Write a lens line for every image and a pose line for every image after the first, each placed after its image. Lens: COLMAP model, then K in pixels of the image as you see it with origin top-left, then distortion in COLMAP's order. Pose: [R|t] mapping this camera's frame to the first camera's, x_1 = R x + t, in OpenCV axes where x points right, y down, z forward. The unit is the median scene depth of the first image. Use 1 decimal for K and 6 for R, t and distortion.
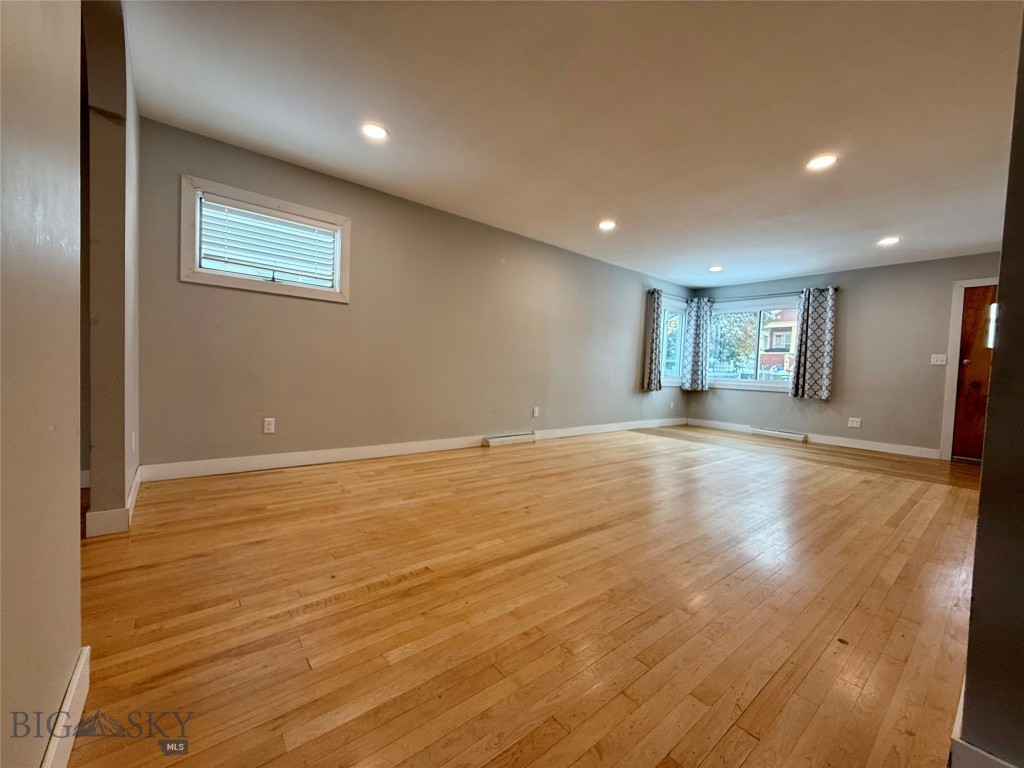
lens RADIAL K [[409.0, 0, 509.4], [0, 409.0, 383.0], [0, 0, 1]] dist [-0.003872, 0.001087]
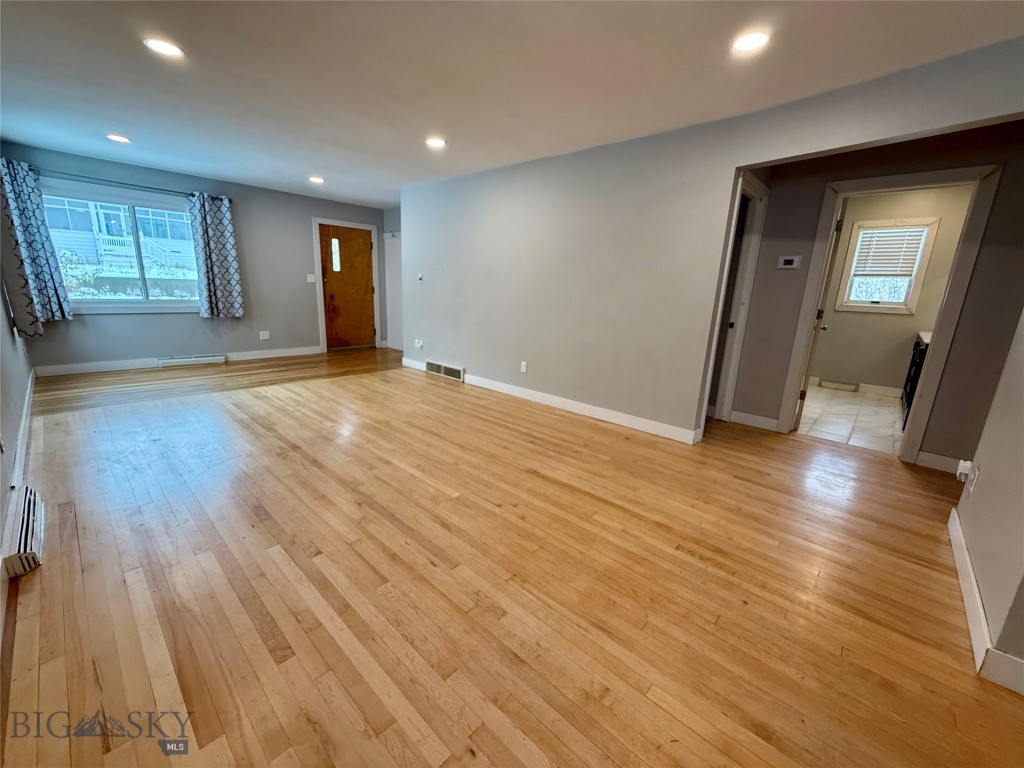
lens RADIAL K [[409.0, 0, 512.5], [0, 409.0, 384.3], [0, 0, 1]] dist [-0.003872, 0.001087]
pose [[-0.137112, -0.276600, 0.951153, -0.621015], [-0.013059, 0.960644, 0.277477, -0.169973], [-0.990469, 0.025624, -0.135328, 0.903068]]
